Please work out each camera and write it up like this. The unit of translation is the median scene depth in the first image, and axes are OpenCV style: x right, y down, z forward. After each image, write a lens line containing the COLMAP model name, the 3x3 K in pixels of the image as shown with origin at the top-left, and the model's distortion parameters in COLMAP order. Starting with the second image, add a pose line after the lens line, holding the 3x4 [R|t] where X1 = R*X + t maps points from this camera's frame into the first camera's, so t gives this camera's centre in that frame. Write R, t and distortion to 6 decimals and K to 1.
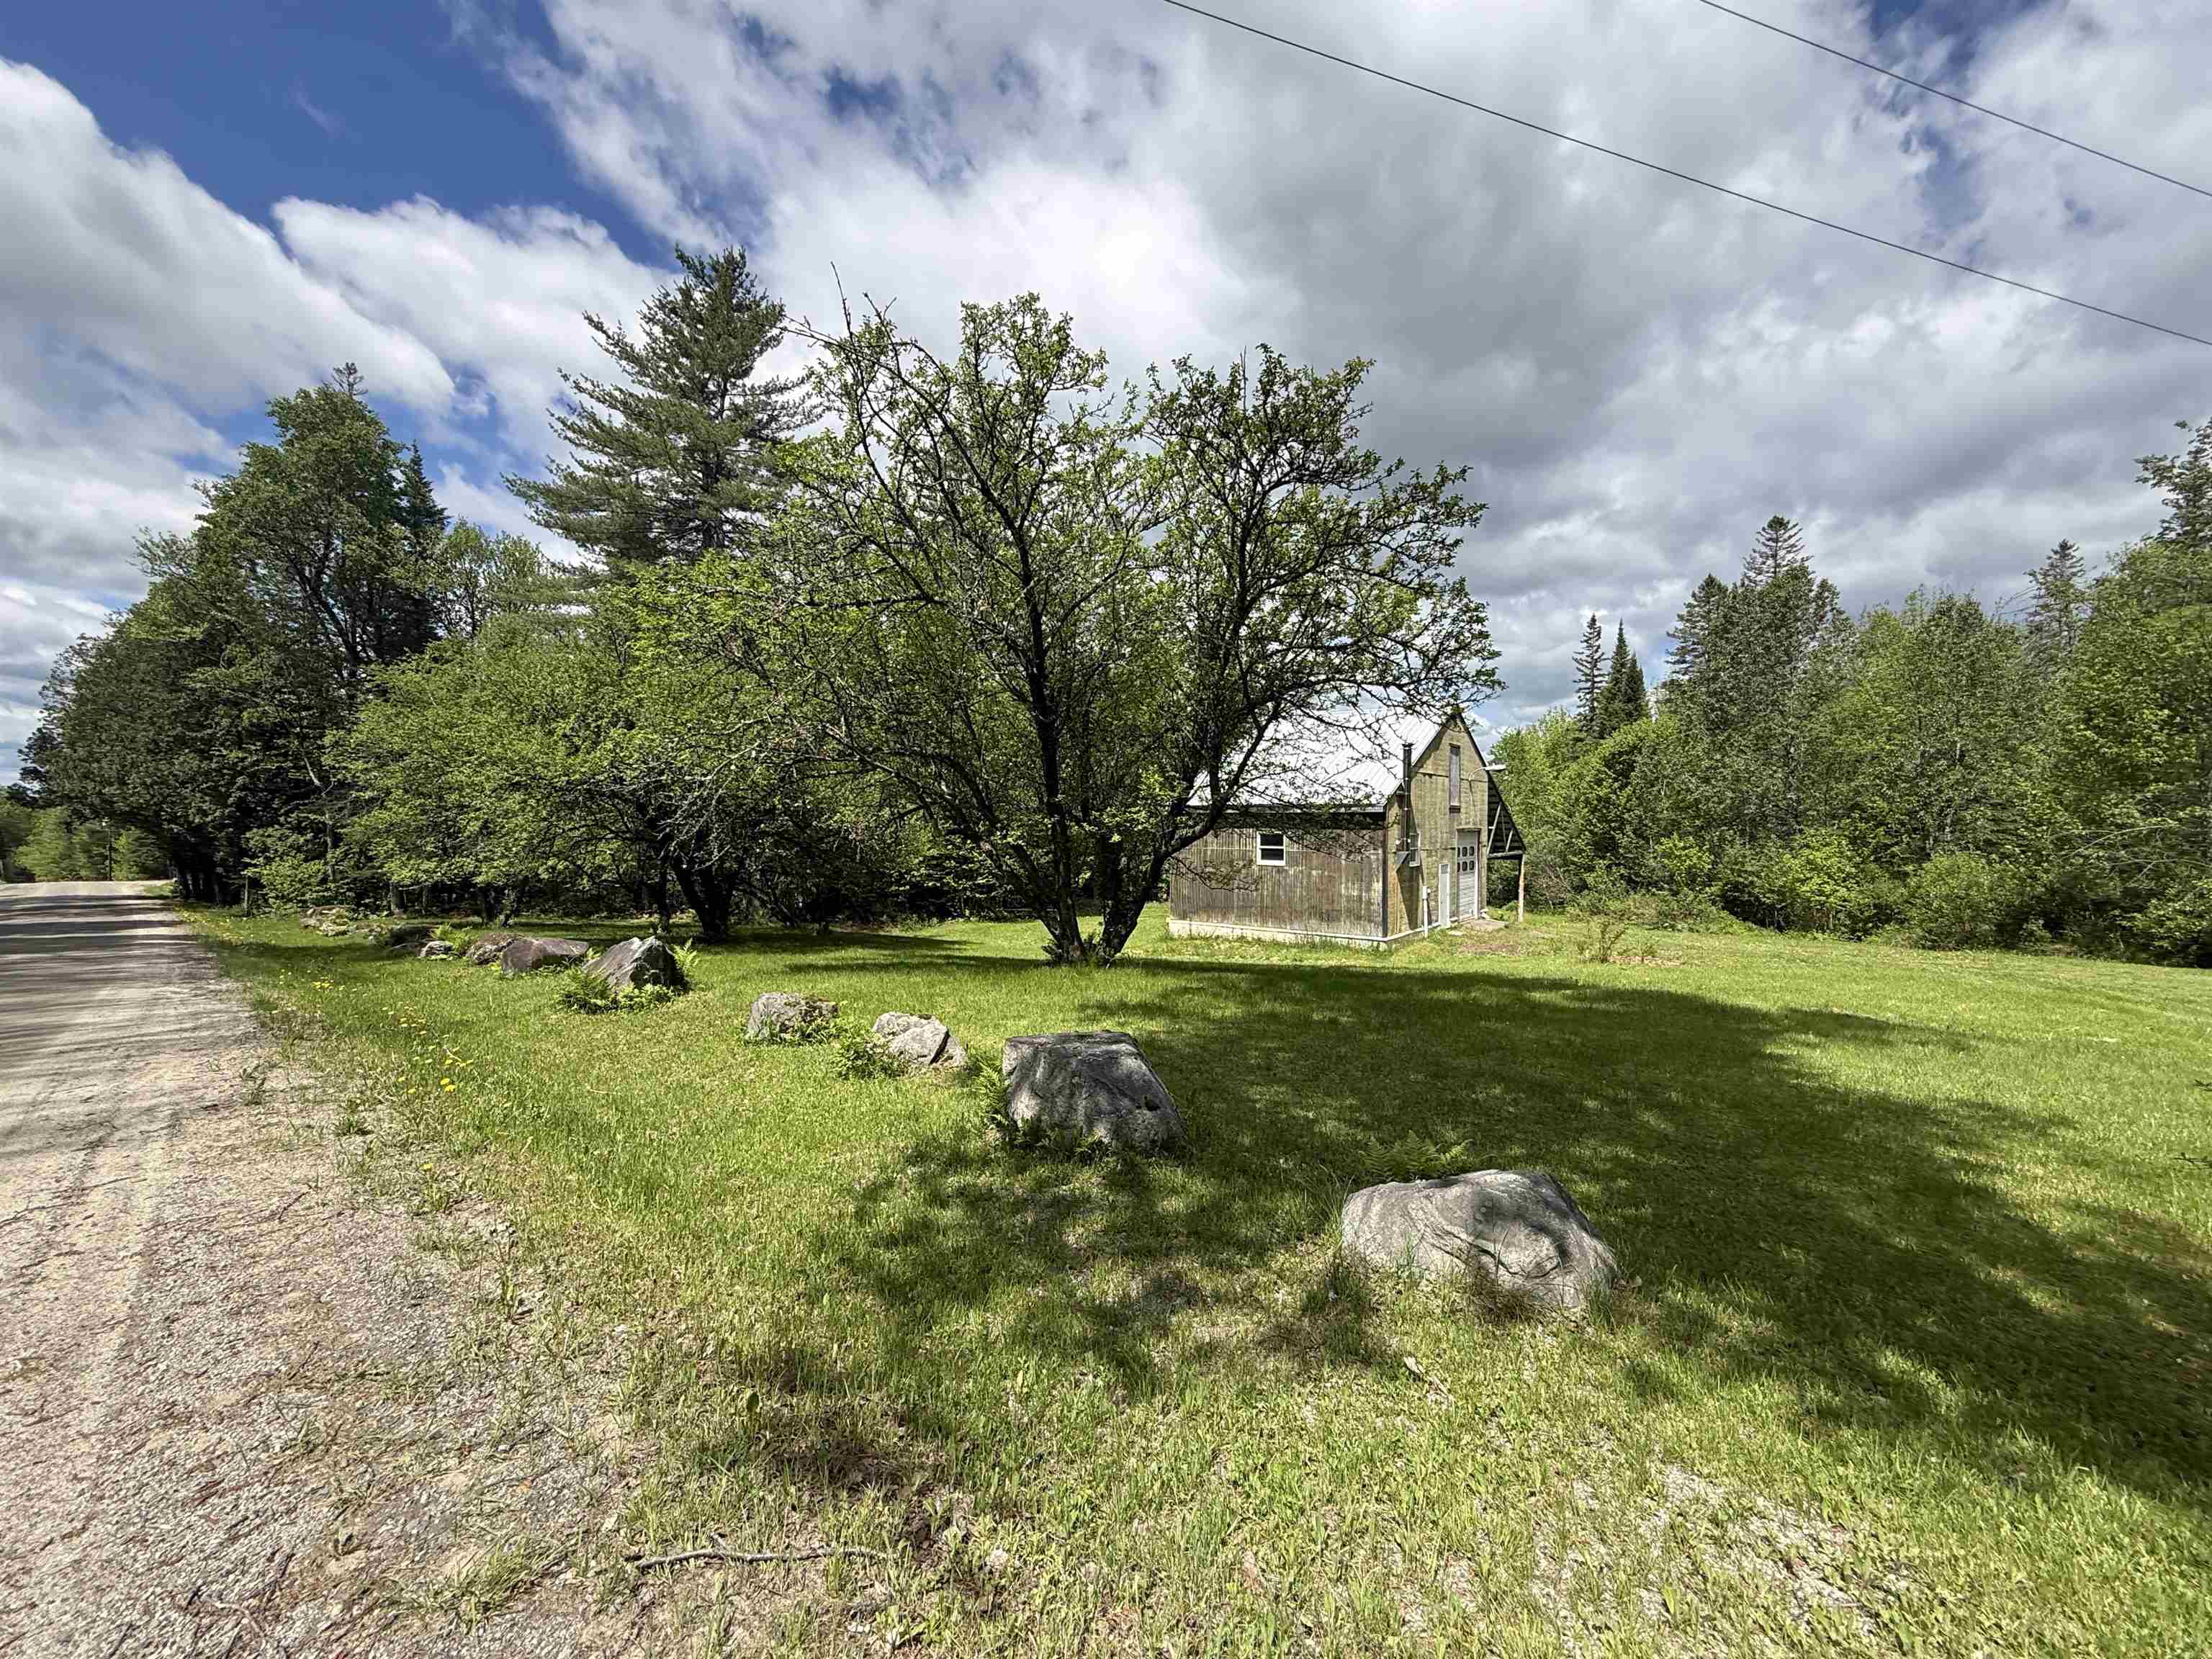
lens RADIAL K [[877.6, 0, 1106.0], [0, 877.6, 829.5], [0, 0, 1]] dist [0.003264, -0.000133]
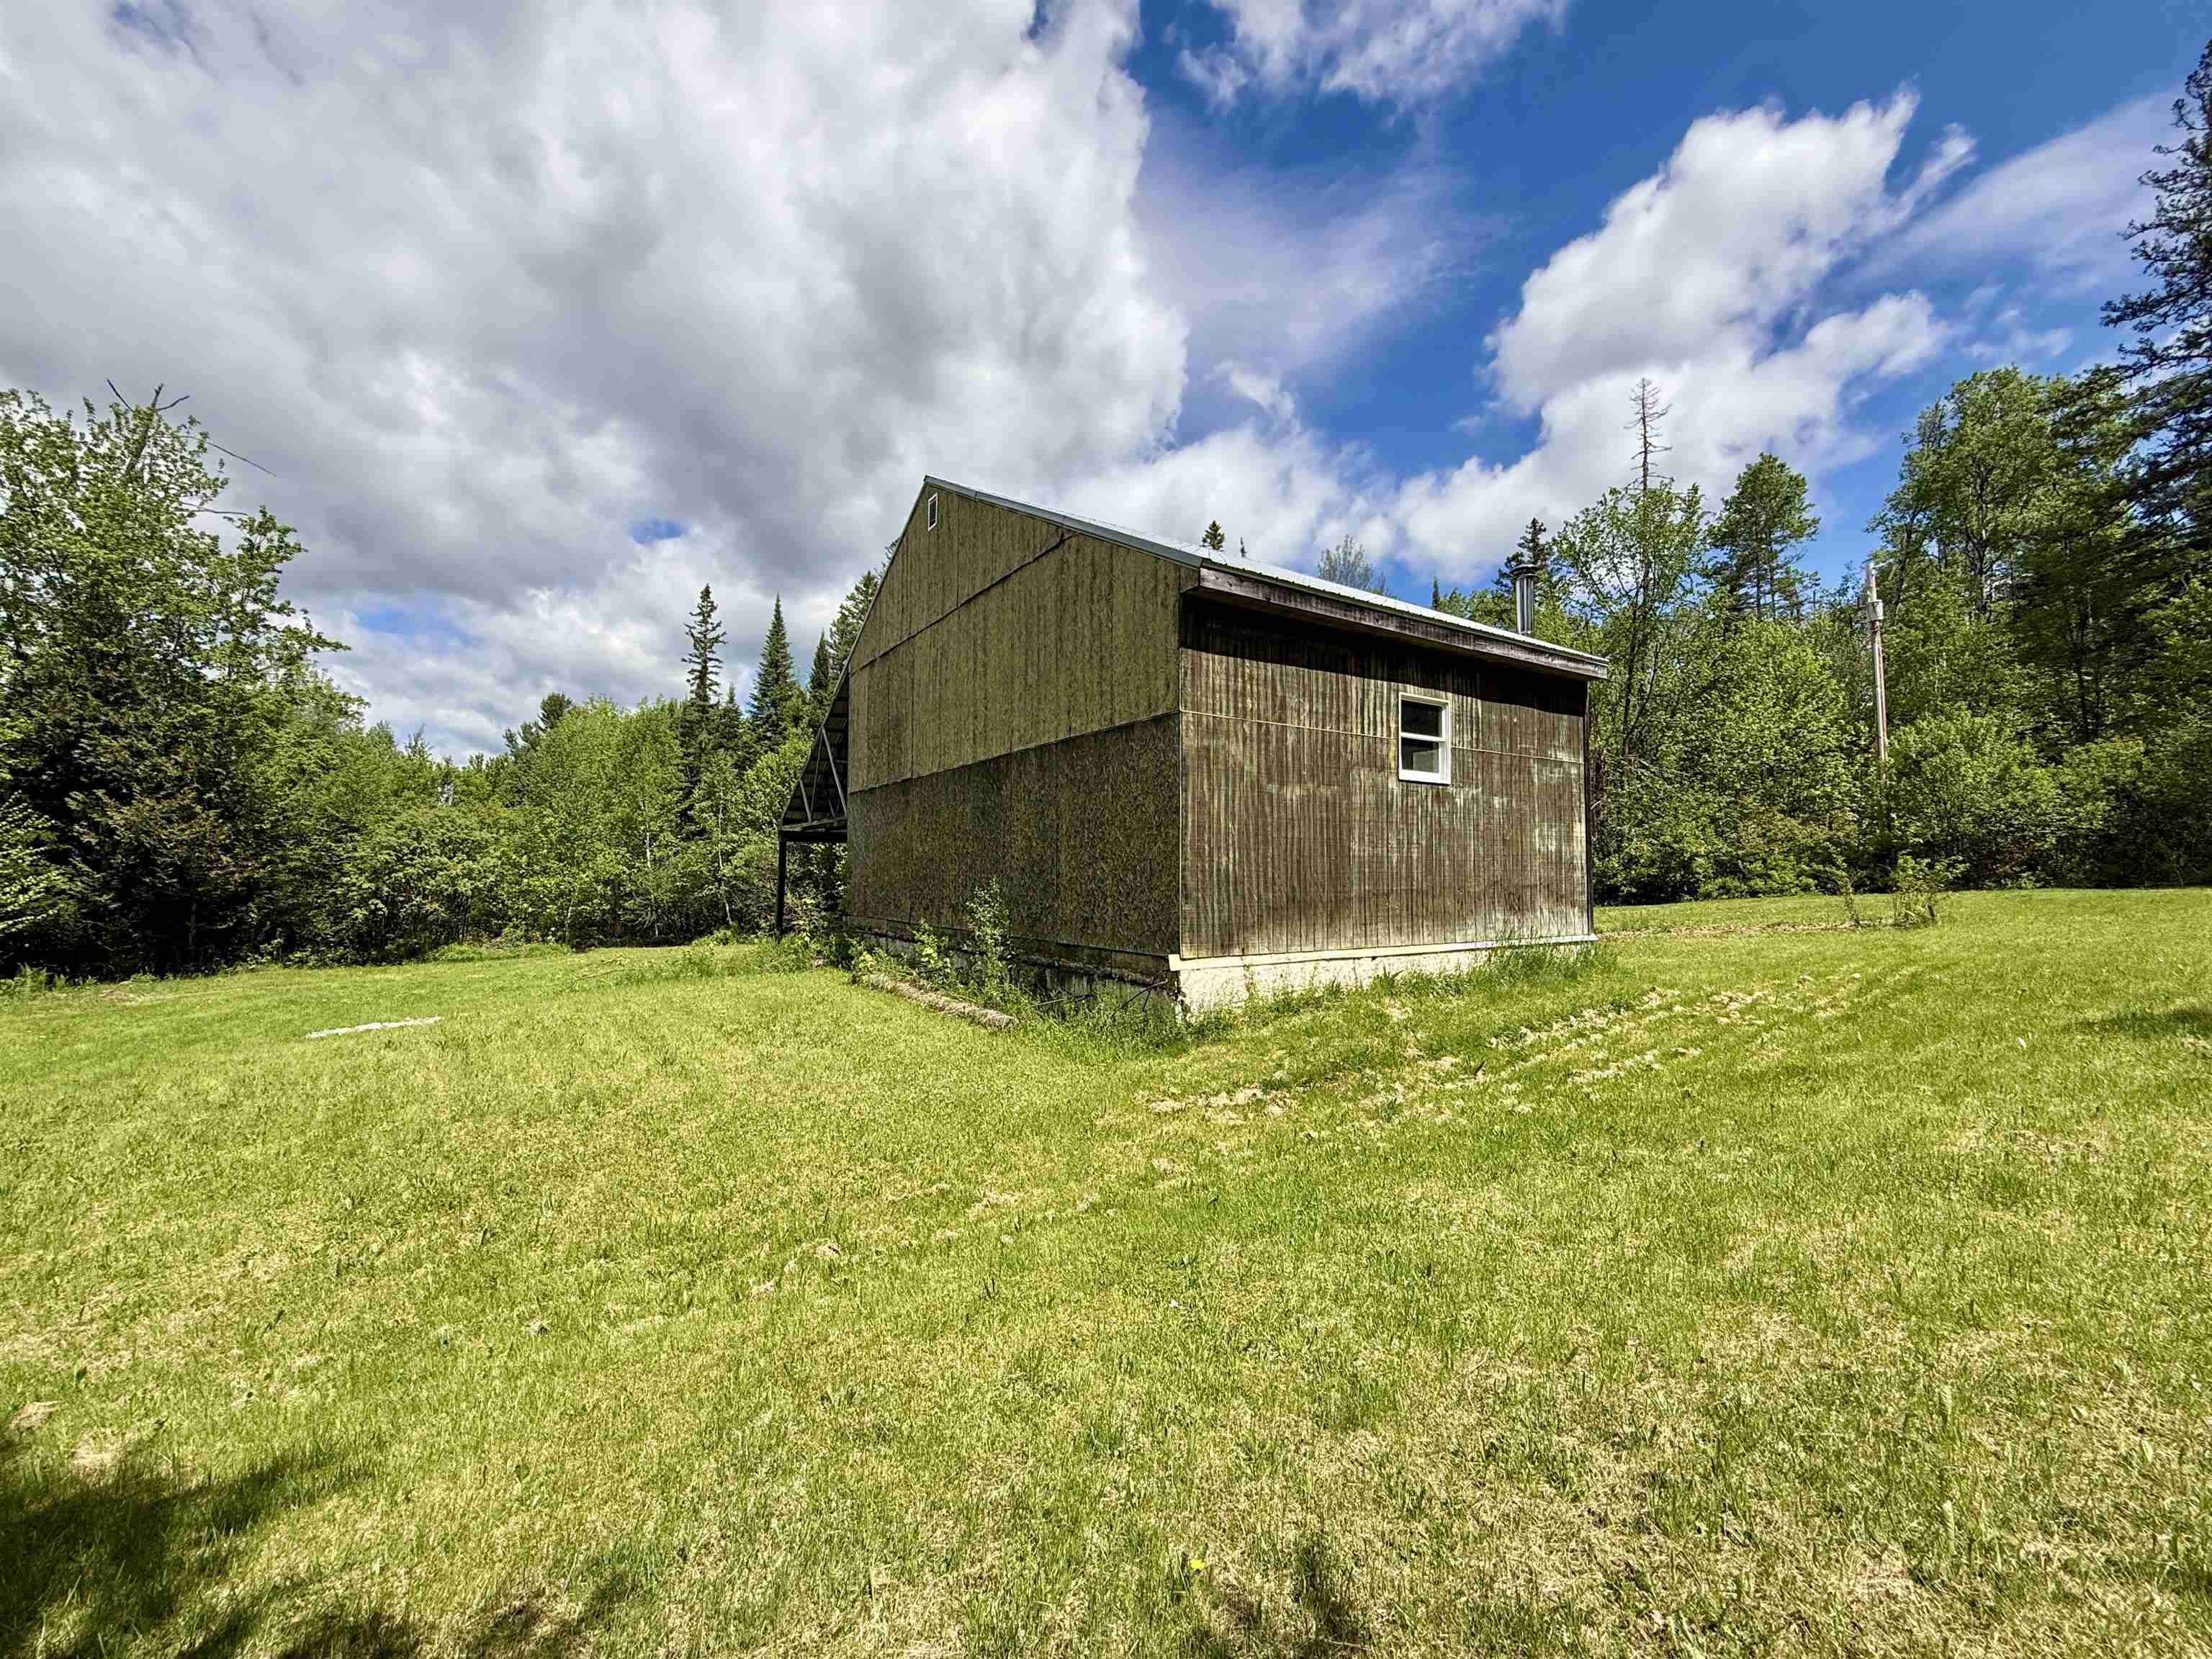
lens RADIAL K [[877.6, 0, 1106.0], [0, 877.6, 829.5], [0, 0, 1]] dist [0.003264, -0.000133]
pose [[0.357636, 0.037083, 0.933124, -0.228903], [0.004369, 0.999134, -0.041381, 0.078622], [-0.933851, 0.018877, 0.357164, 1.012050]]
